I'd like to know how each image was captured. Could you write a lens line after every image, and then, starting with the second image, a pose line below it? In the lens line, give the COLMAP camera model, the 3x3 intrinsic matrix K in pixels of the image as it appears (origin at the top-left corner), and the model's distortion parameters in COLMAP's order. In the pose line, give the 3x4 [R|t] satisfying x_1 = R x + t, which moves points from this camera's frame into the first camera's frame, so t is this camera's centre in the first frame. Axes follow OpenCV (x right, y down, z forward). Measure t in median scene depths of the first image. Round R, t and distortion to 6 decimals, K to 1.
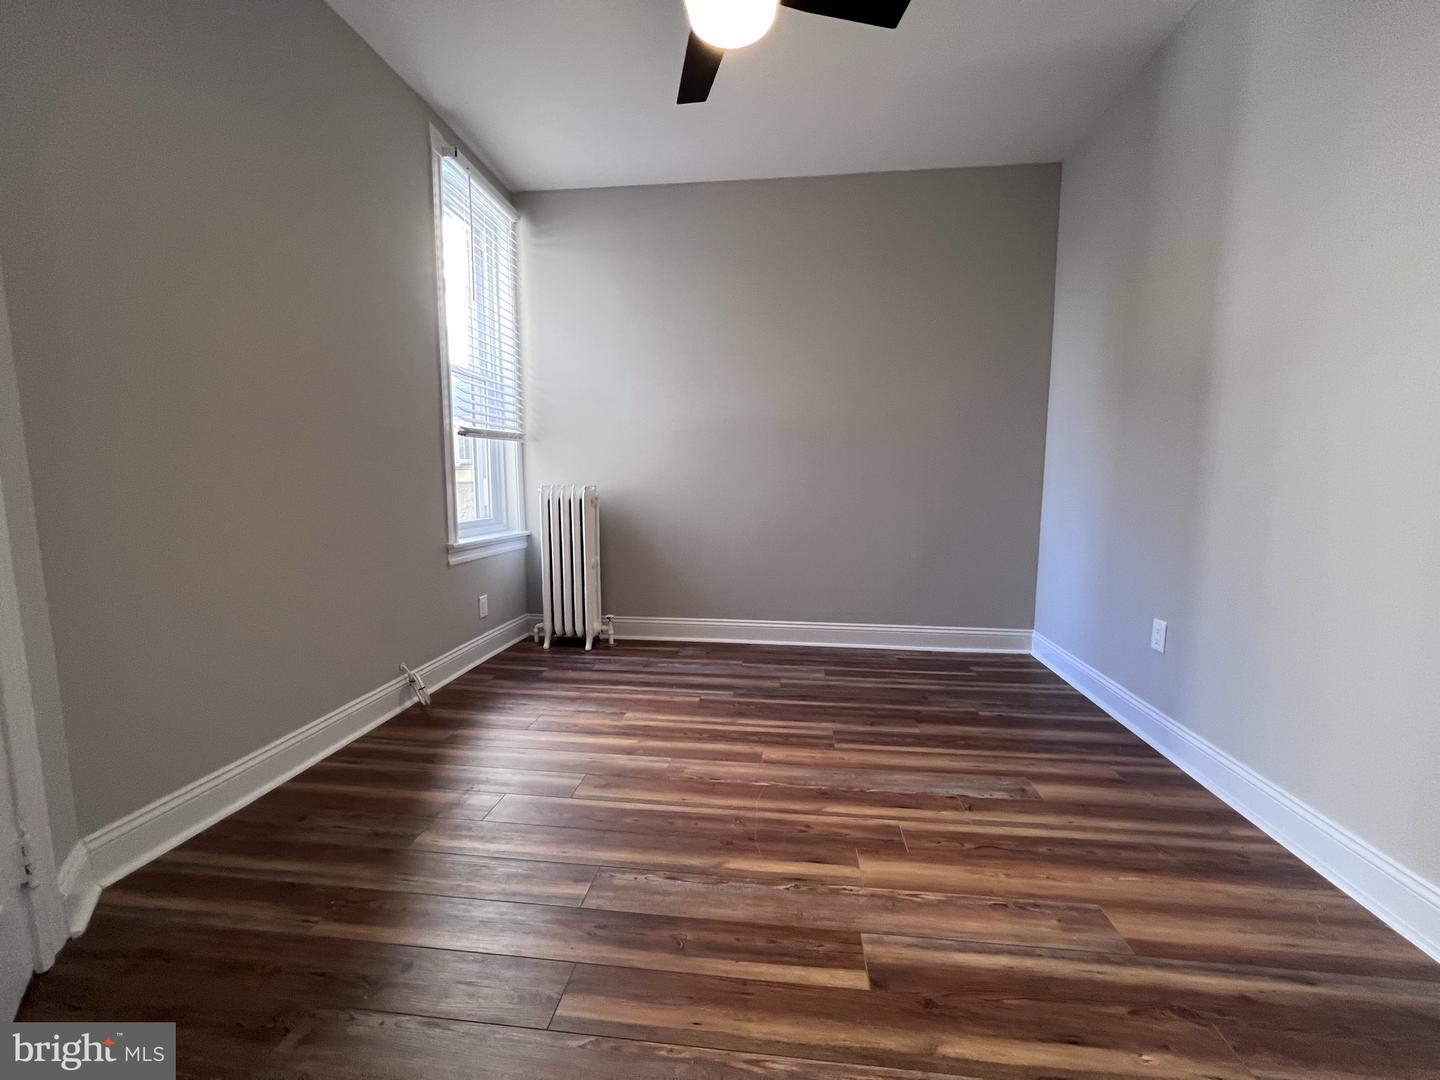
lens RADIAL K [[578.0, 0, 723.7], [0, 578.0, 555.6], [0, 0, 1]] dist [-0.001843, 0.000657]
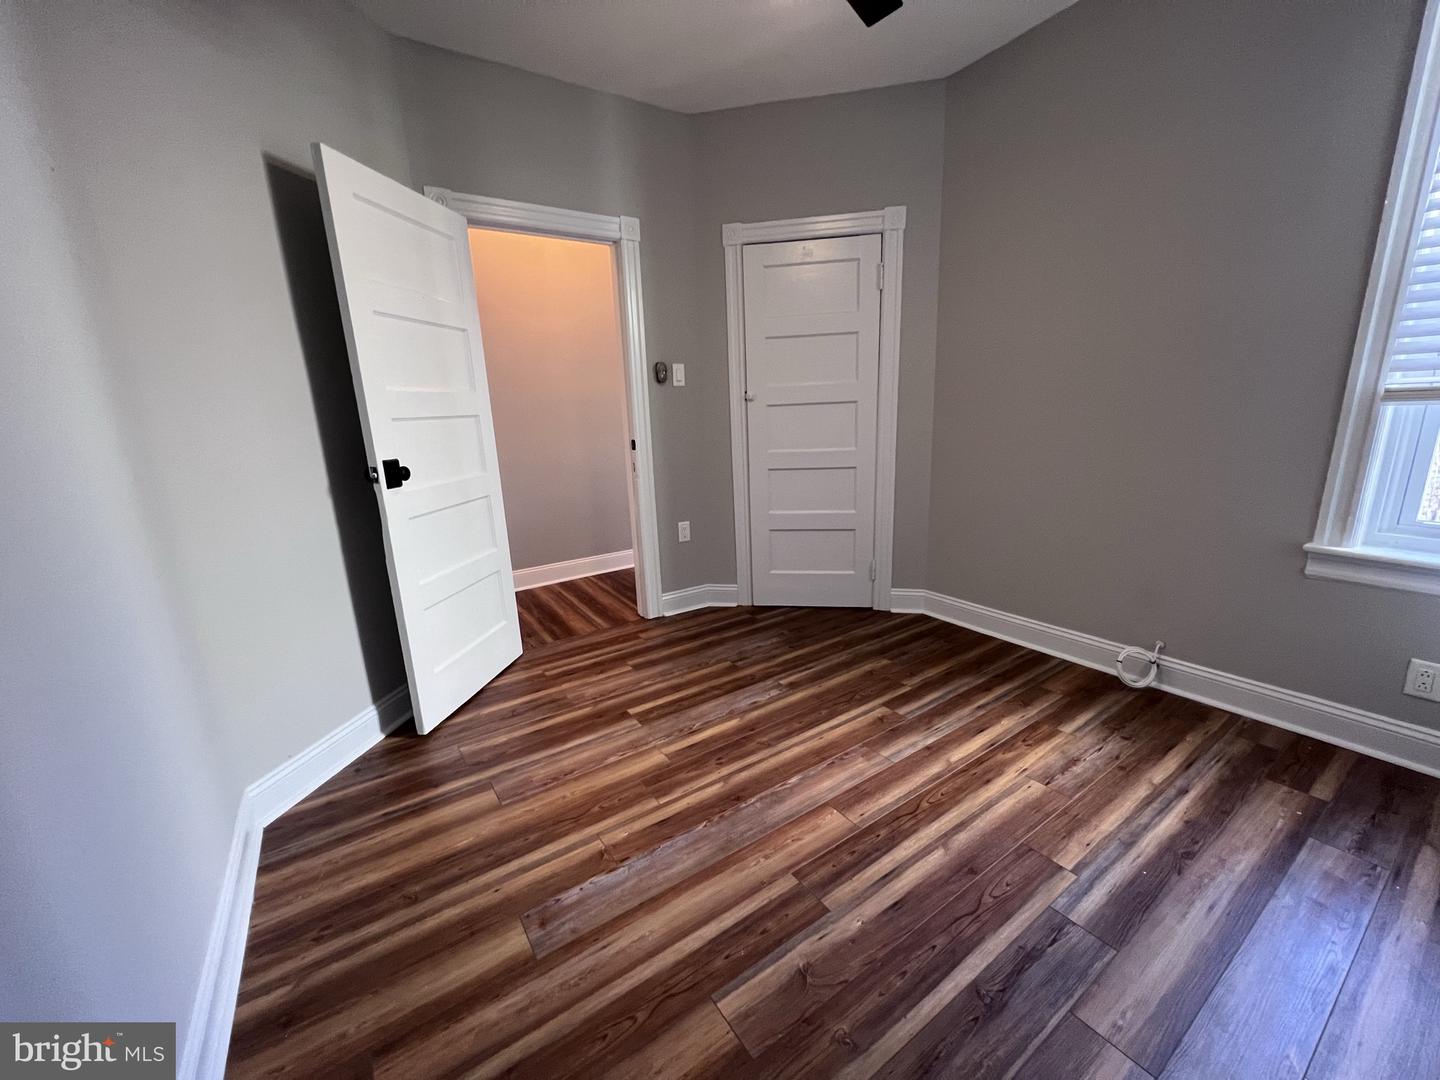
lens RADIAL K [[571.3, 0, 711.4], [0, 571.3, 540.9], [0, 0, 1]] dist [0.000077, -0.000239]
pose [[-0.769490, 0.171964, -0.615072, 0.788837], [-0.047810, 0.944855, 0.323979, -0.337635], [0.636867, 0.278705, -0.718835, 1.676900]]
